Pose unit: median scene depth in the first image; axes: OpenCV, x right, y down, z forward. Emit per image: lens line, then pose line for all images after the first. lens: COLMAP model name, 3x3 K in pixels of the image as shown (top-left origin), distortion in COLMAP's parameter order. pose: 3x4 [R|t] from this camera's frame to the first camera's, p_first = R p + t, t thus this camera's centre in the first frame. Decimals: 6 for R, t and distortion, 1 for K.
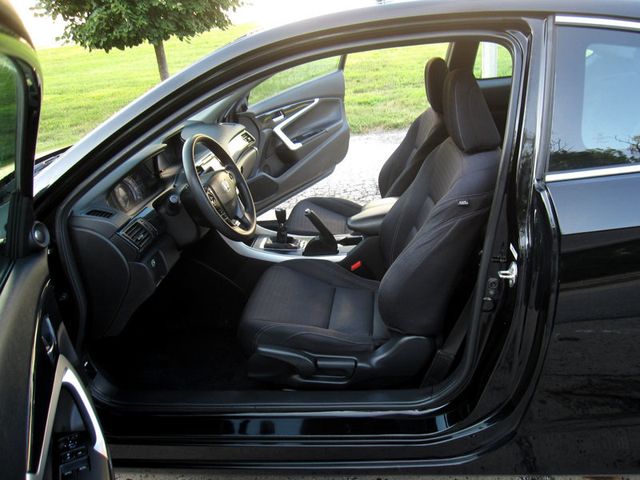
lens RADIAL K [[524.2, 0, 320.0], [0, 524.2, 240.0], [0, 0, 1]] dist [-0.033046, 0.001876]
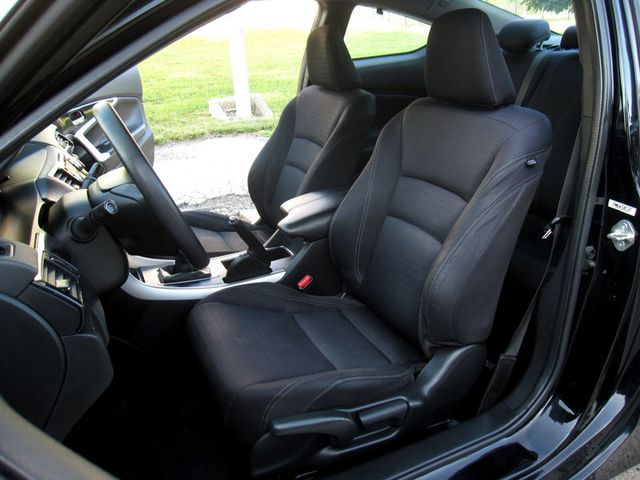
lens RADIAL K [[524.2, 0, 320.0], [0, 524.2, 240.0], [0, 0, 1]] dist [-0.033046, 0.001876]
pose [[0.854392, -0.142428, 0.499728, -0.290736], [0.167559, 0.985847, -0.005501, -0.003703], [-0.491872, 0.088434, 0.866165, 0.328283]]
